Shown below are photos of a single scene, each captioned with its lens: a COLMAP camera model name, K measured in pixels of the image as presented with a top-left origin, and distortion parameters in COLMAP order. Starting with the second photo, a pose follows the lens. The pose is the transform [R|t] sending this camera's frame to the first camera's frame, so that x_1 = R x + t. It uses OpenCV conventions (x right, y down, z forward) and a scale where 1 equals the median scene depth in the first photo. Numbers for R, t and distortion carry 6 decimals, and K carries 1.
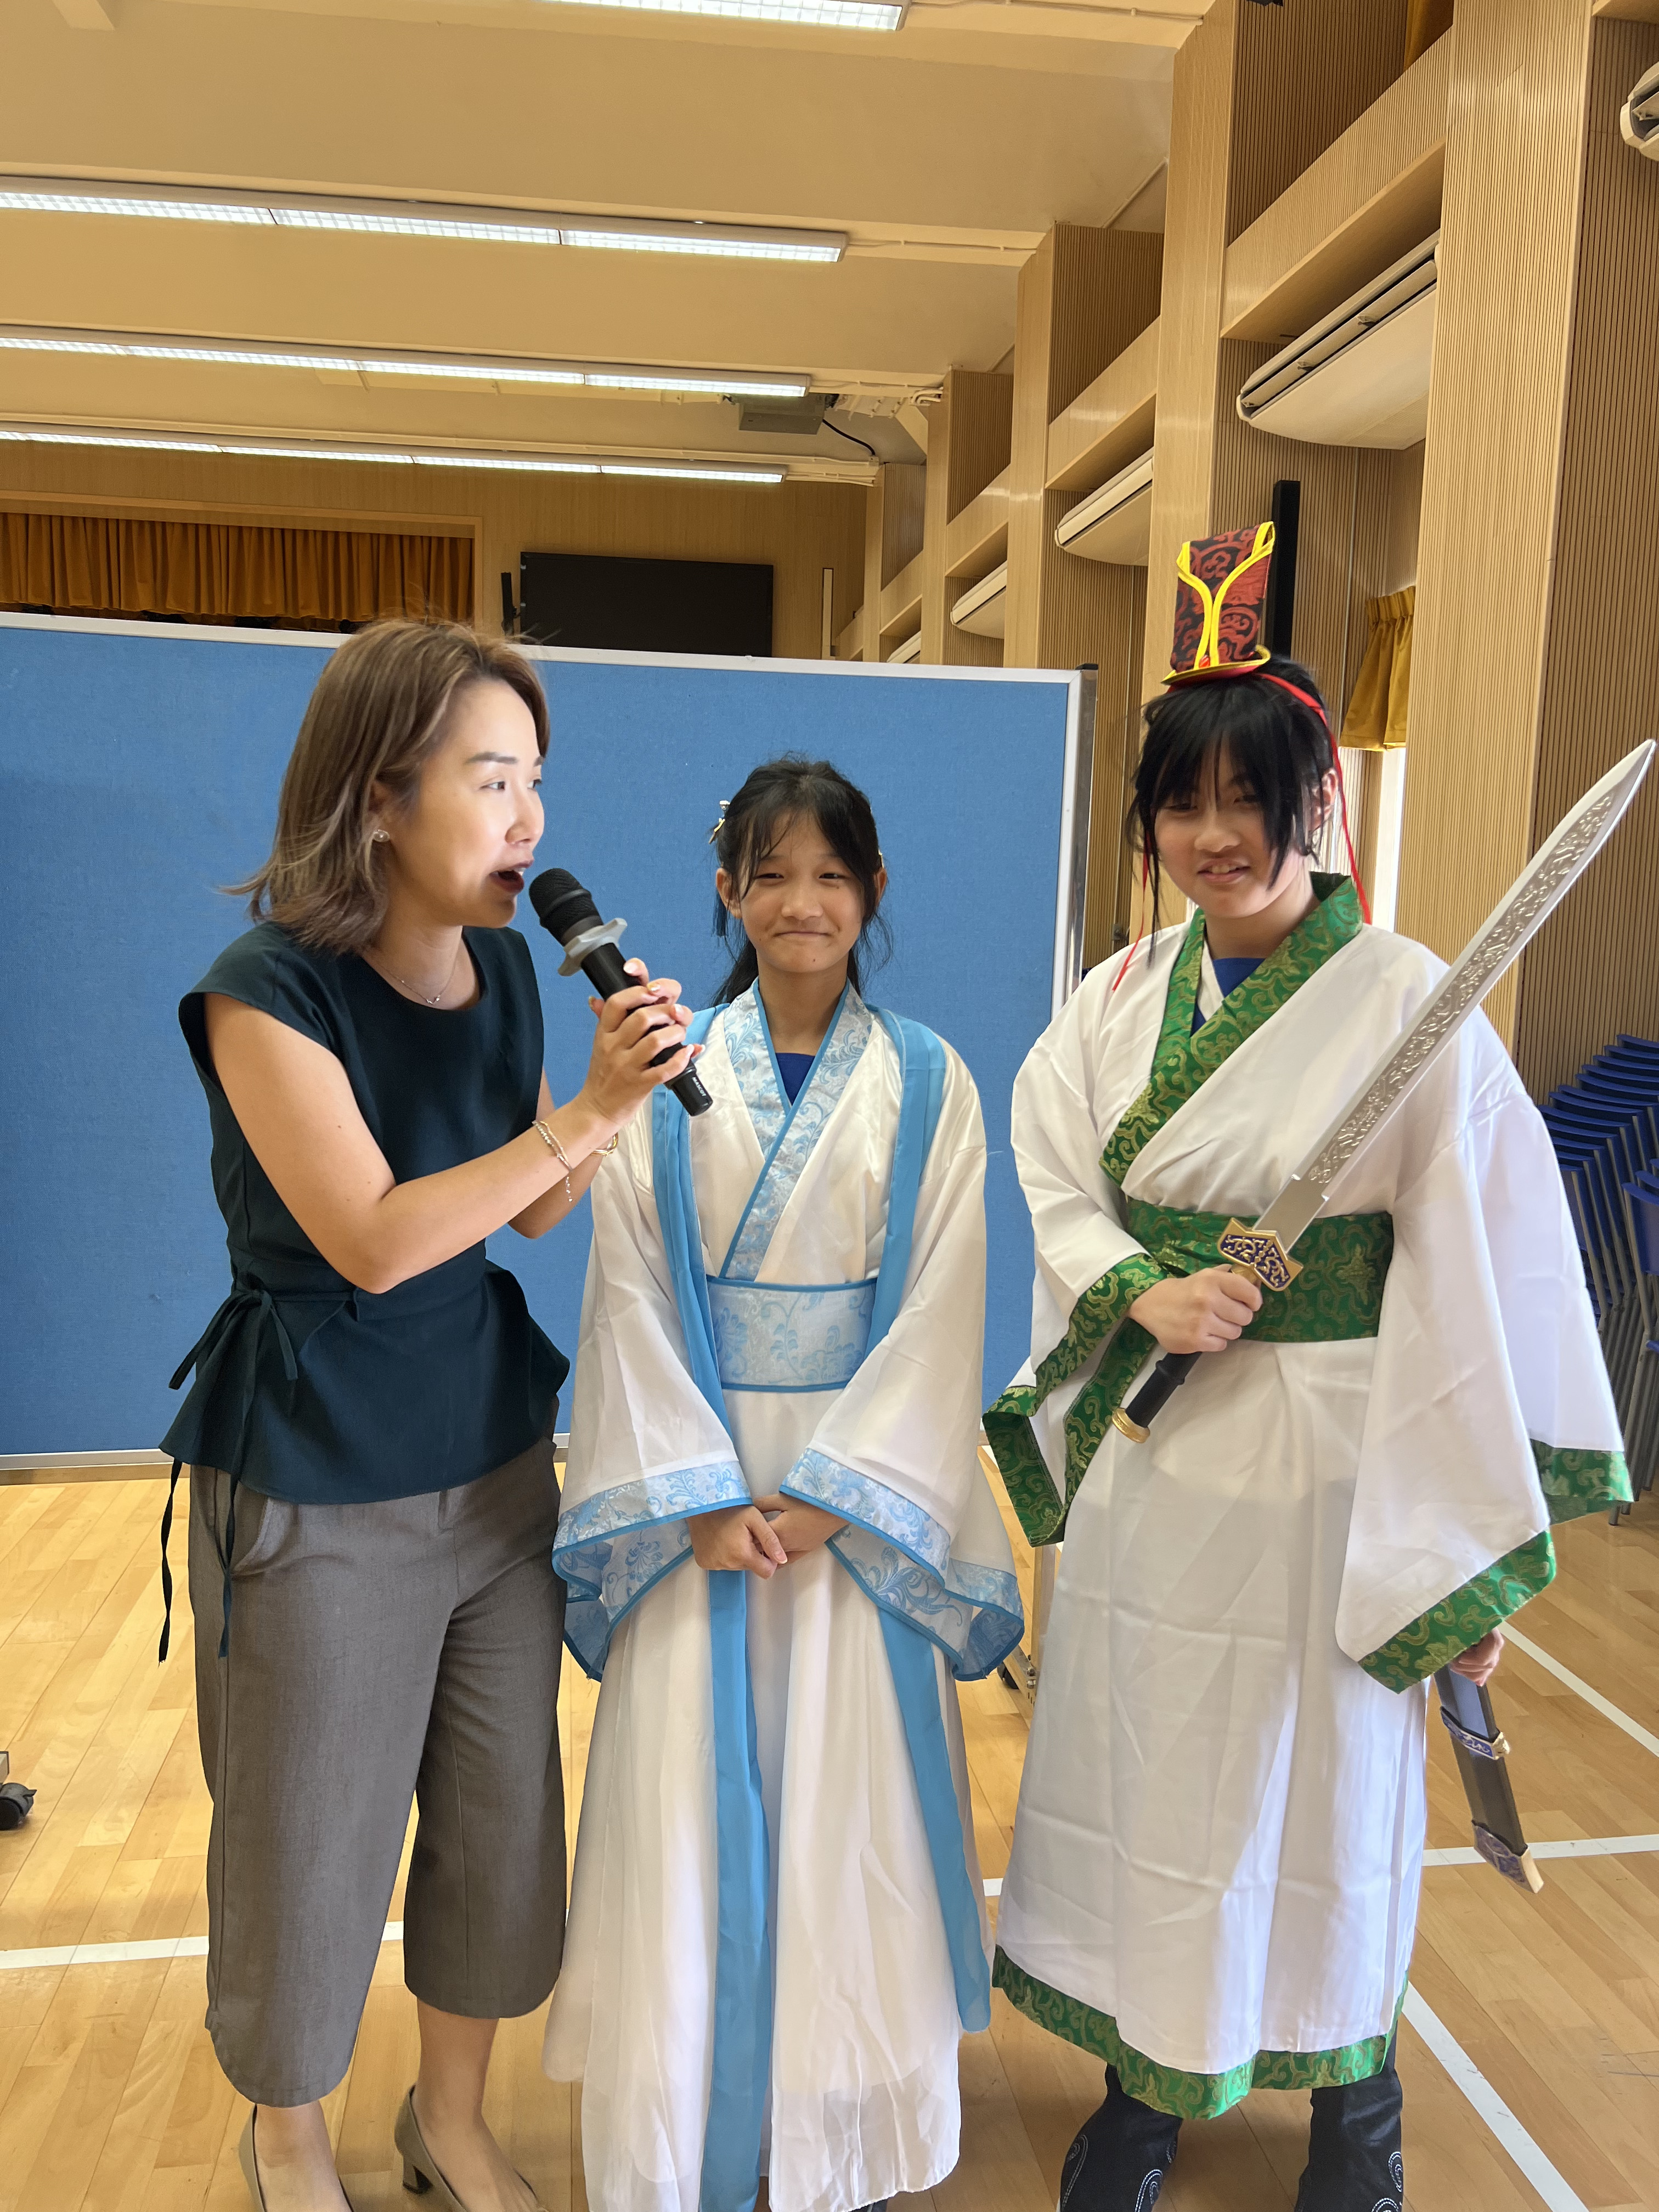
lens RADIAL K [[1680.3, 0, 831.2], [0, 1680.3, 1108.1], [0, 0, 1]] dist [0.000174, -0.001050]
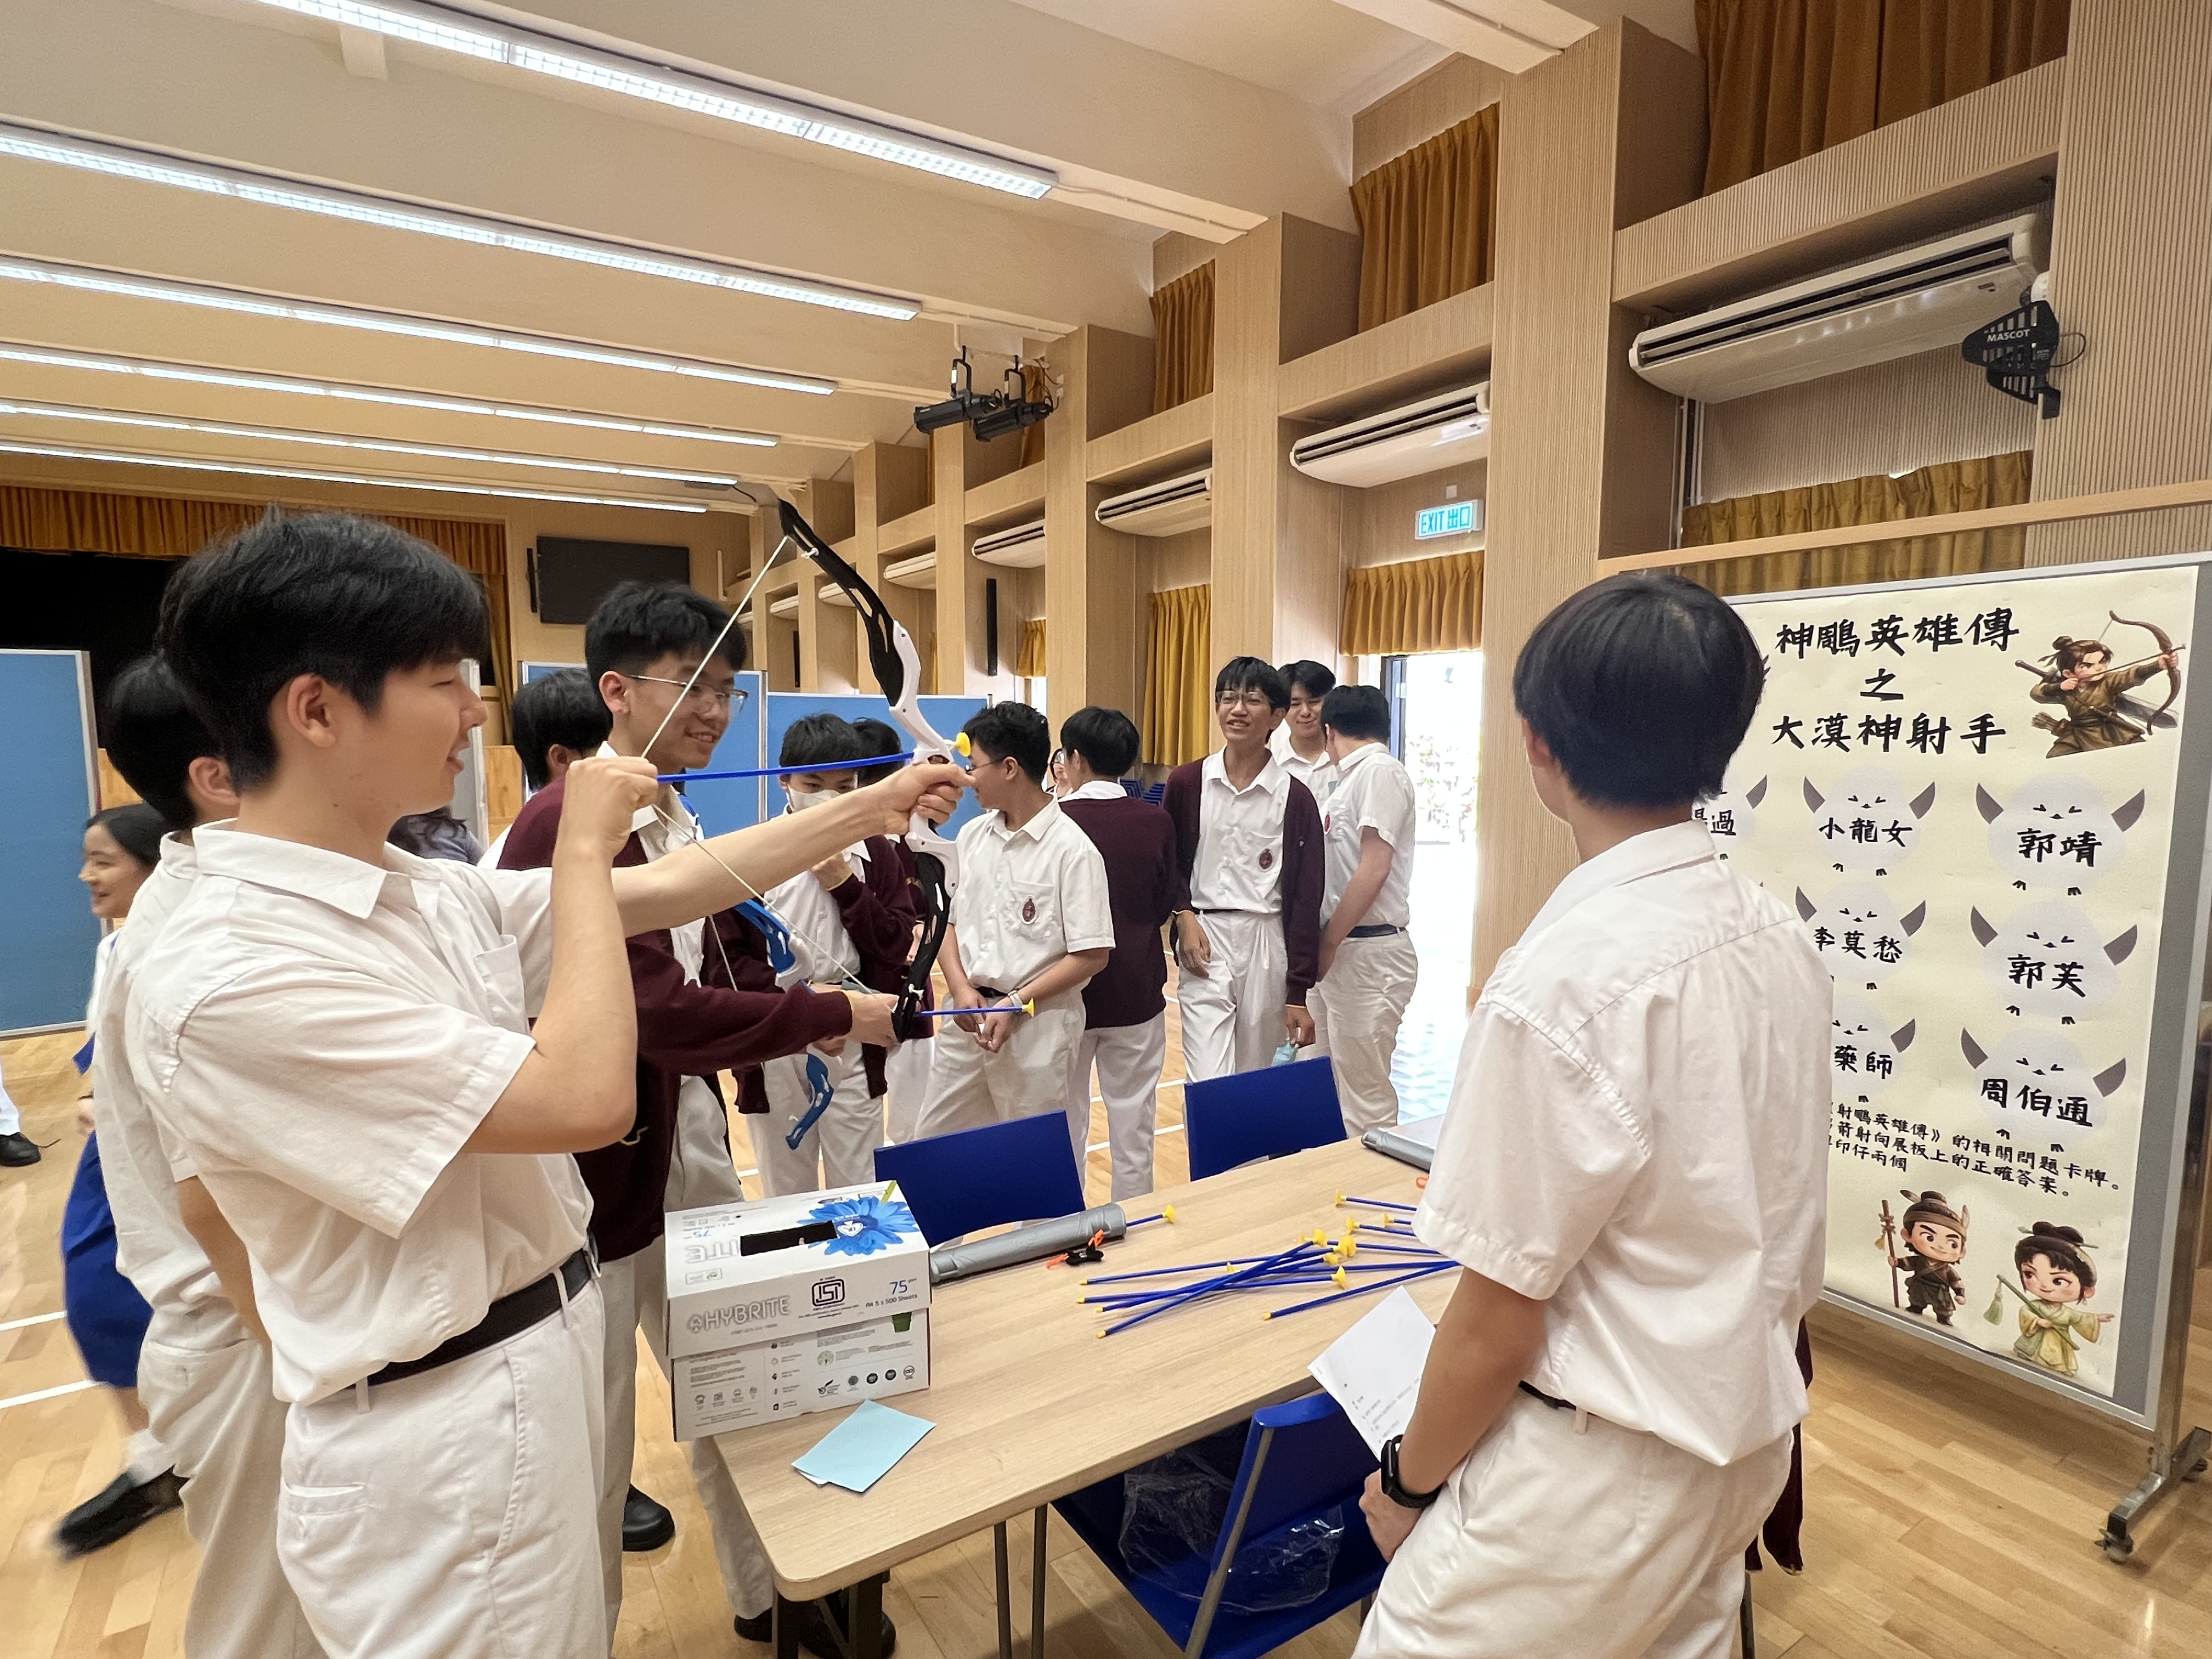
lens RADIAL K [[1161.1, 0, 1089.2], [0, 1161.1, 812.9], [0, 0, 1]] dist [0.008953, -0.000578]
pose [[0.922103, -0.060033, 0.382259, -0.210646], [0.073816, 0.997041, -0.021480, 0.037070], [-0.379838, 0.048023, 0.923806, -0.502452]]
